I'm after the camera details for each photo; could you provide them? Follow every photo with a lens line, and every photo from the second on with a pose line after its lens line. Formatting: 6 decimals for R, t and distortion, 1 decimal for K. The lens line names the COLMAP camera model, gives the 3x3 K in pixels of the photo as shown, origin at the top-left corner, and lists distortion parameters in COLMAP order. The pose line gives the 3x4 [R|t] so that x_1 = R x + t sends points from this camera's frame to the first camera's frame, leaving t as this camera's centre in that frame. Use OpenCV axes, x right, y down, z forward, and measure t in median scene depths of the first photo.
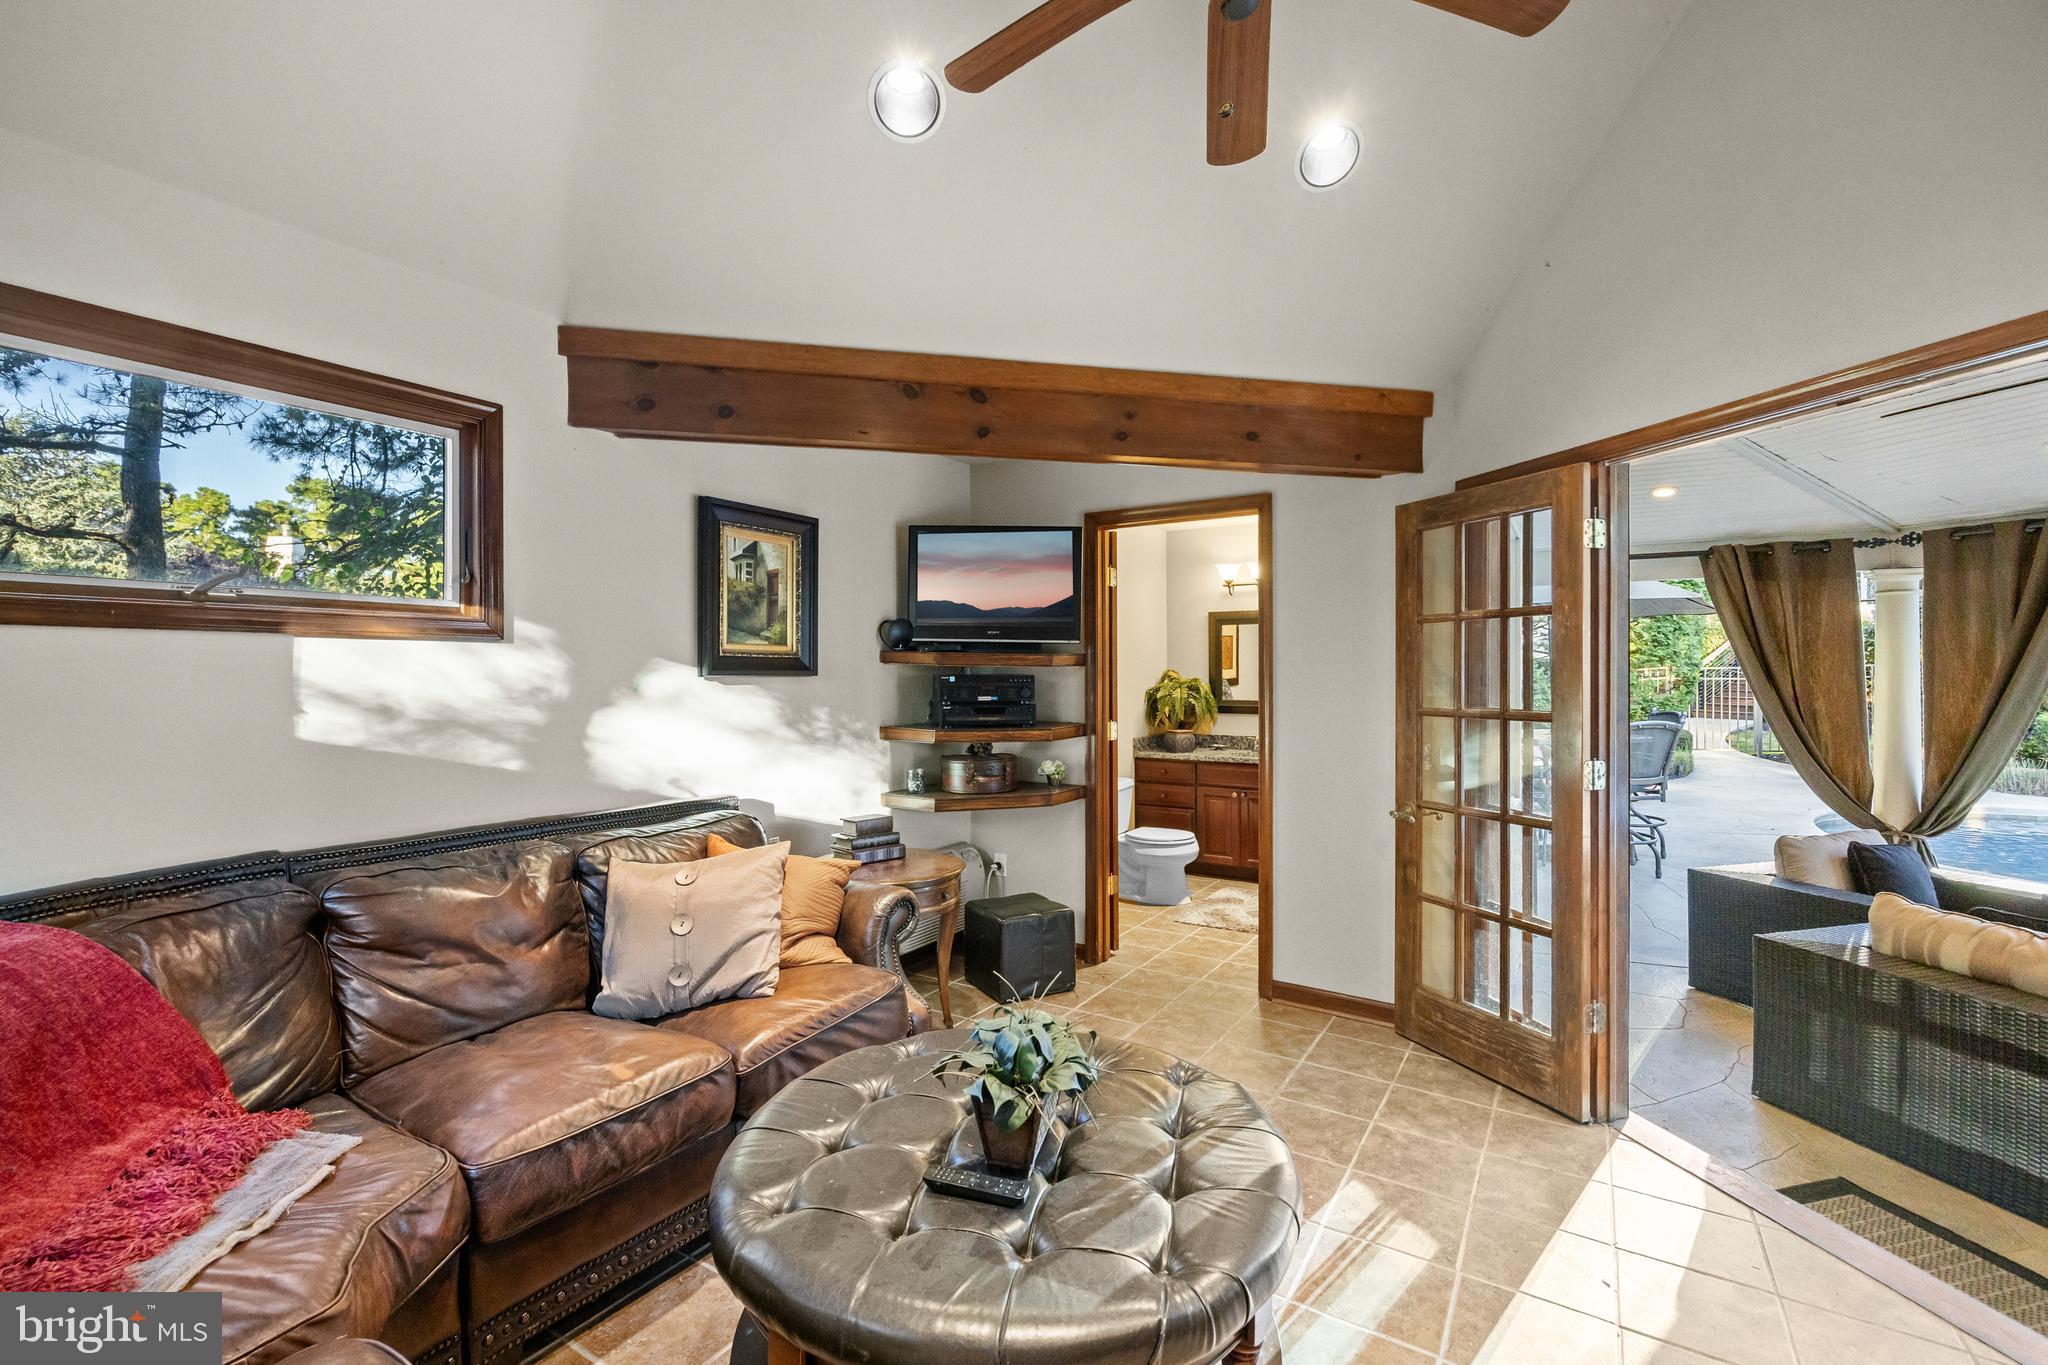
lens RADIAL K [[888.9, 0, 1024.5], [0, 888.9, 669.7], [0, 0, 1]] dist [-0.003880, -0.000434]
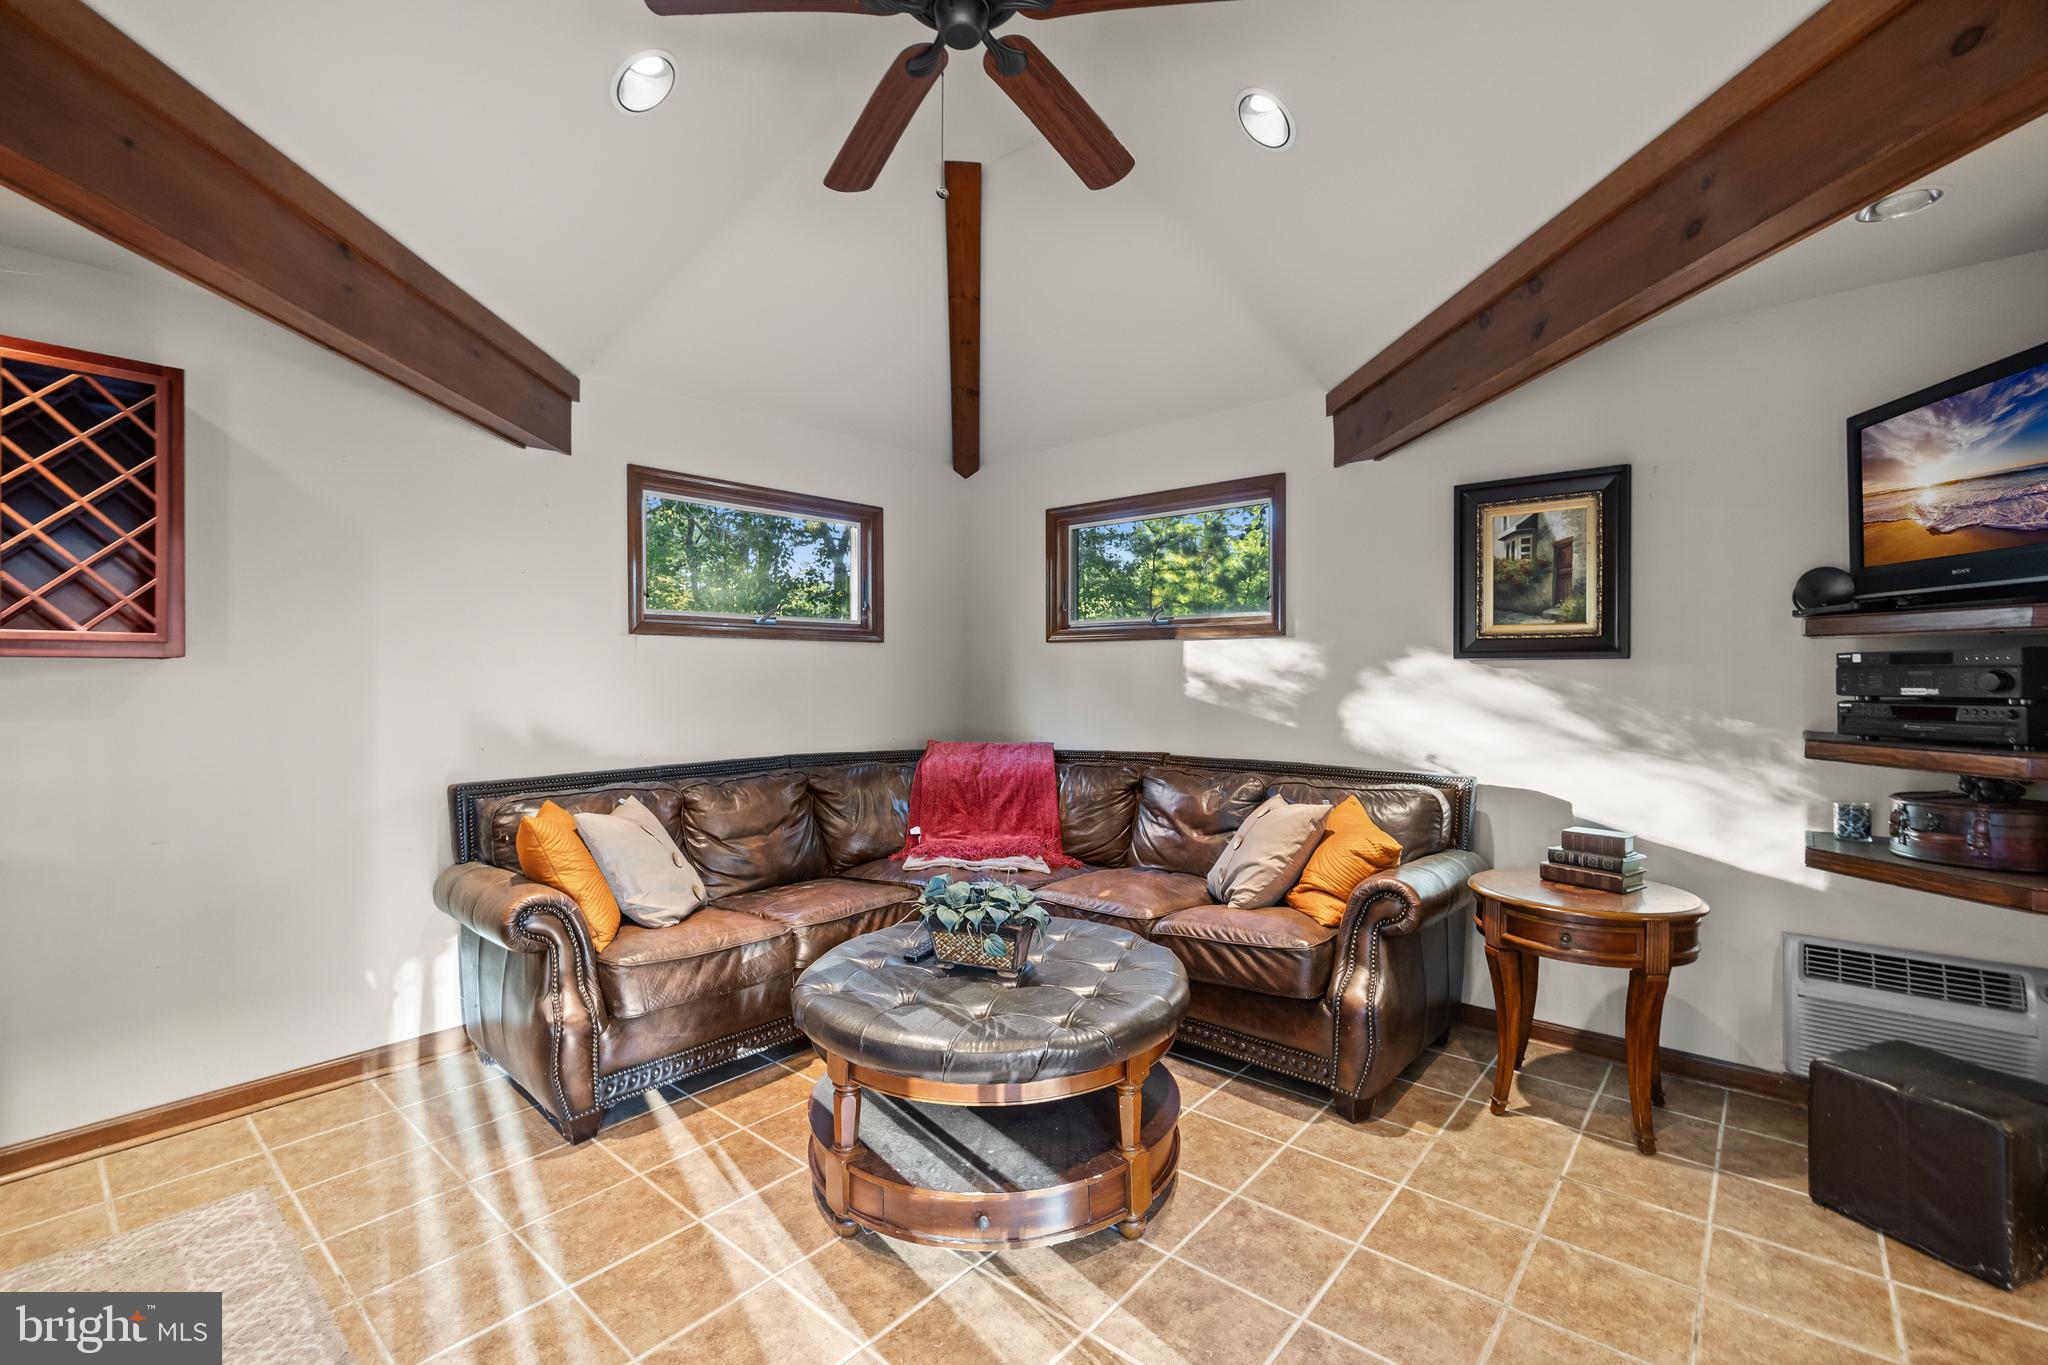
lens RADIAL K [[888.9, 0, 1025.9], [0, 888.9, 684.1], [0, 0, 1]] dist [-0.003880, -0.000434]
pose [[-0.132678, 0.007167, -0.991133, 0.696706], [0.001798, 0.999974, 0.006990, 0.026639], [0.991158, -0.000855, -0.132687, 0.606291]]
